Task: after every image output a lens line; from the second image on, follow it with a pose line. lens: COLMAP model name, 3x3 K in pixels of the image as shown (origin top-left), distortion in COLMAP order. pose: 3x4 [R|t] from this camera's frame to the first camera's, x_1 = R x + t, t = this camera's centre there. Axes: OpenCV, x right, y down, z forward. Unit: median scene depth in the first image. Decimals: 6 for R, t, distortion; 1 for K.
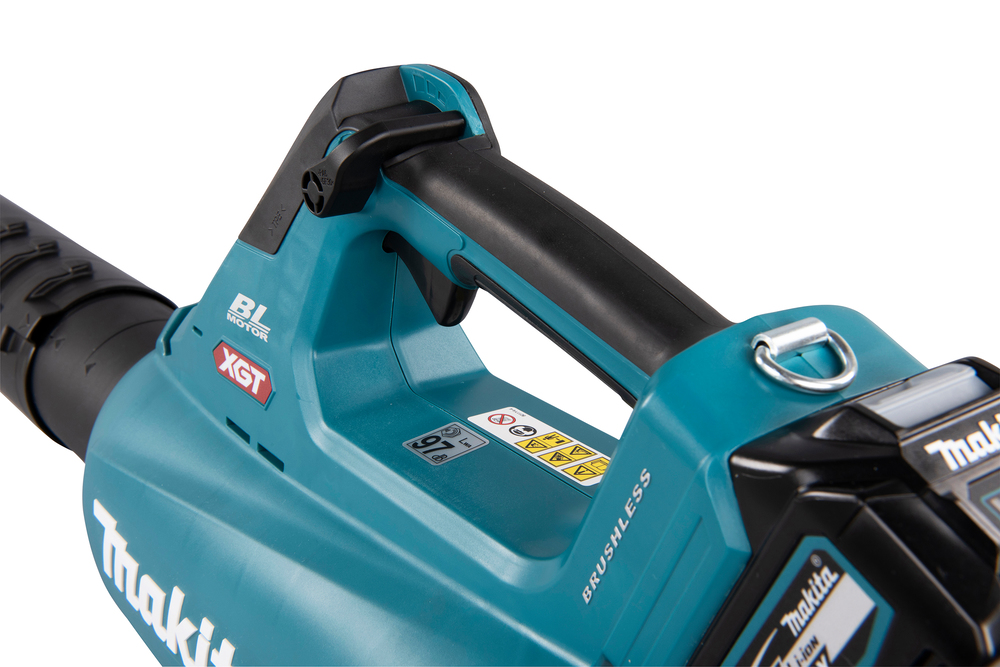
lens RADIAL K [[1309.4, 0, 500.0], [0, 1309.4, 333.5], [0, 0, 1]] dist [0.193609, 0.009504]
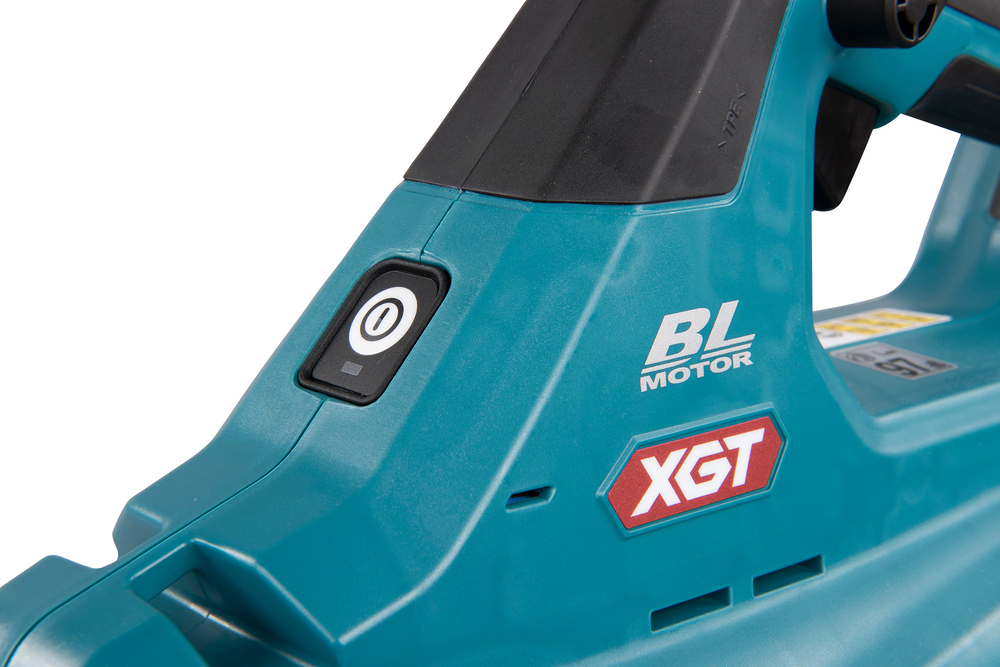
lens RADIAL K [[1699.6, 0, 500.0], [0, 1699.6, 333.5], [0, 0, 1]] dist [0.043707, 0.086286]
pose [[-0.129622, -0.208974, 0.969292, -0.818113], [0.336283, 0.910340, 0.241235, -0.200476], [-0.932798, 0.357226, -0.047726, 1.139618]]
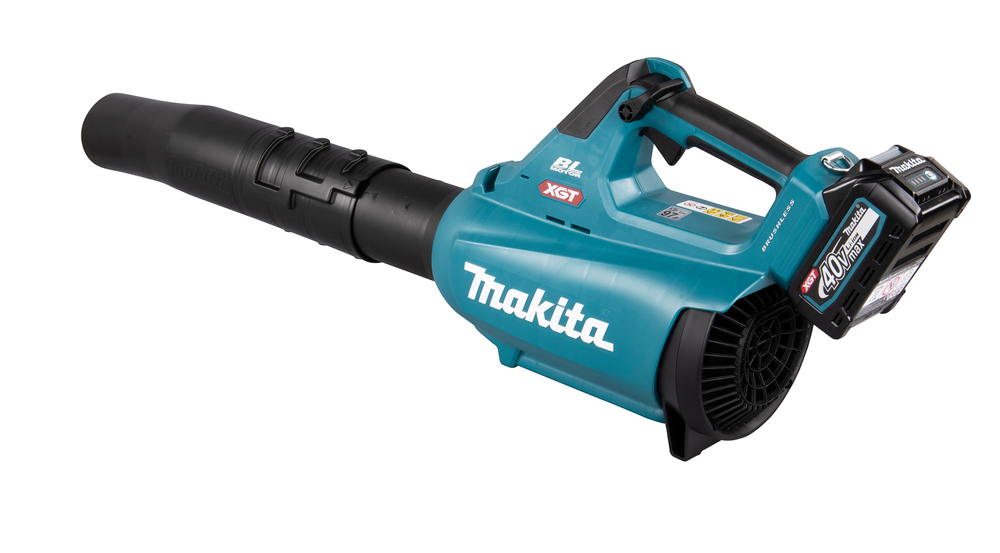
lens RADIAL K [[1853.4, 0, 500.0], [0, 1853.4, 276.5], [0, 0, 1]] dist [0.203980, -0.045086]
pose [[0.977297, -0.042431, 0.207583, -1.003908], [0.040725, 0.999092, 0.012487, 0.134211], [-0.207925, -0.003749, 0.978138, -2.150360]]
